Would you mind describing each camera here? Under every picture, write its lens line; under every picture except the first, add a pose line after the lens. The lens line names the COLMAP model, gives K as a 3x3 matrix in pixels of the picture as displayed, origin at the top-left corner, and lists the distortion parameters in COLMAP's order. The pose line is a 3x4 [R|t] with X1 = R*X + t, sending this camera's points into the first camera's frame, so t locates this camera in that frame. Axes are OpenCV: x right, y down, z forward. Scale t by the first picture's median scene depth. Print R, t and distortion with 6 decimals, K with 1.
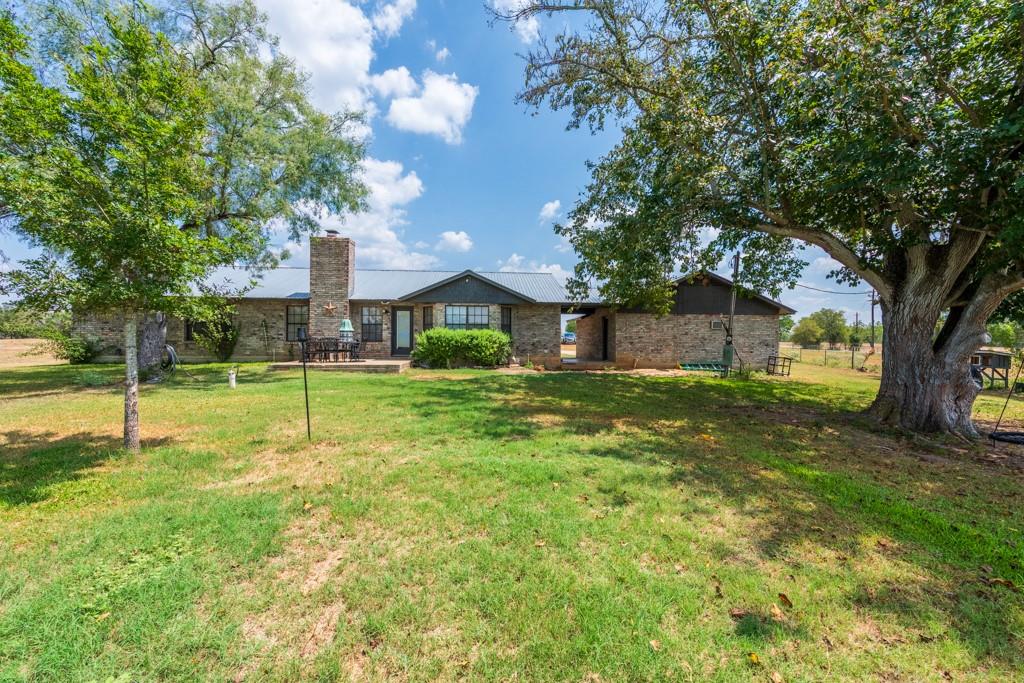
lens RADIAL K [[403.7, 0, 519.5], [0, 403.7, 336.3], [0, 0, 1]] dist [0.013875, -0.000374]
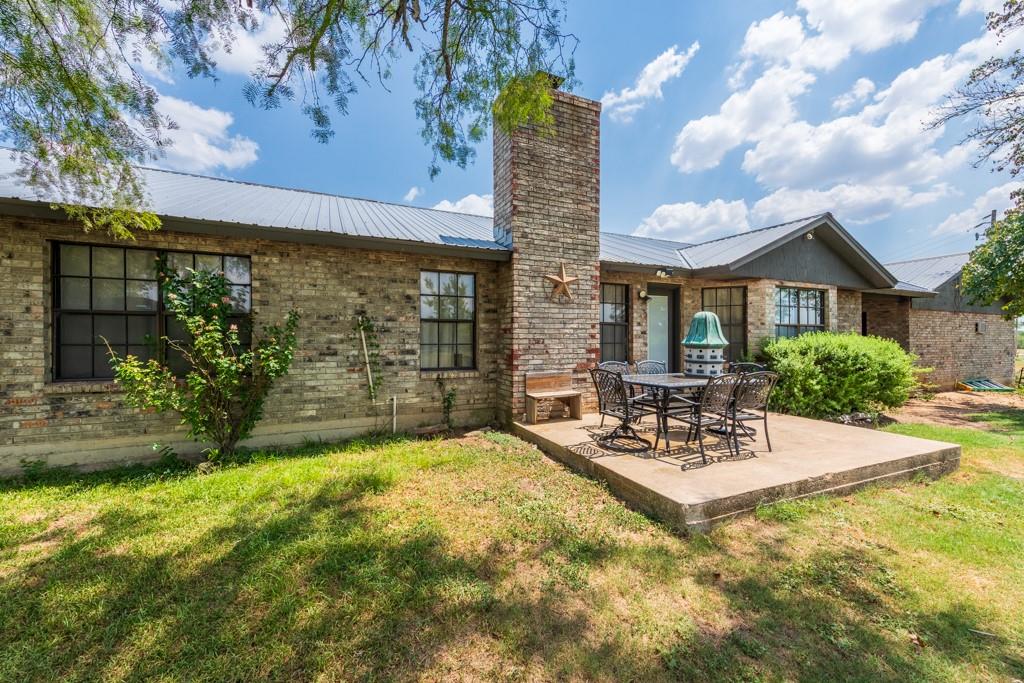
lens RADIAL K [[403.7, 0, 513.8], [0, 403.7, 341.3], [0, 0, 1]] dist [0.013875, -0.000374]
pose [[0.936817, -0.008130, 0.349725, -0.633002], [-0.002287, 0.999566, 0.029364, -0.024083], [-0.349812, -0.028308, 0.936392, 0.652726]]
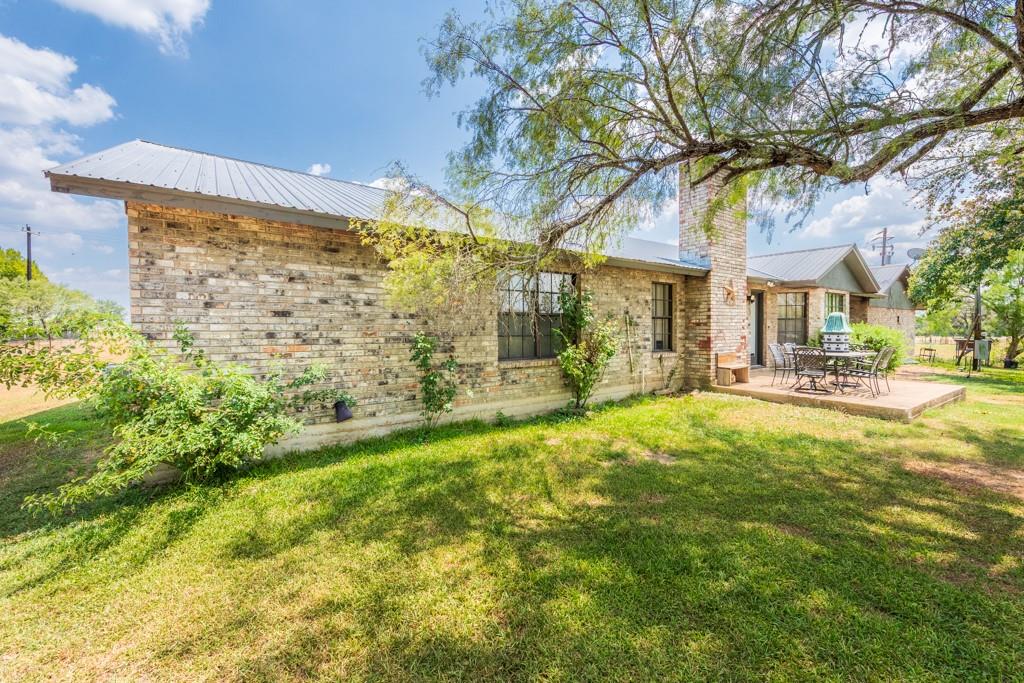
lens RADIAL K [[403.7, 0, 510.6], [0, 403.7, 347.6], [0, 0, 1]] dist [0.013875, -0.000374]
pose [[0.858423, -0.035808, 0.511691, -1.000898], [0.001153, 0.997693, 0.067884, -0.028758], [-0.512941, -0.057683, 0.856484, 0.665141]]
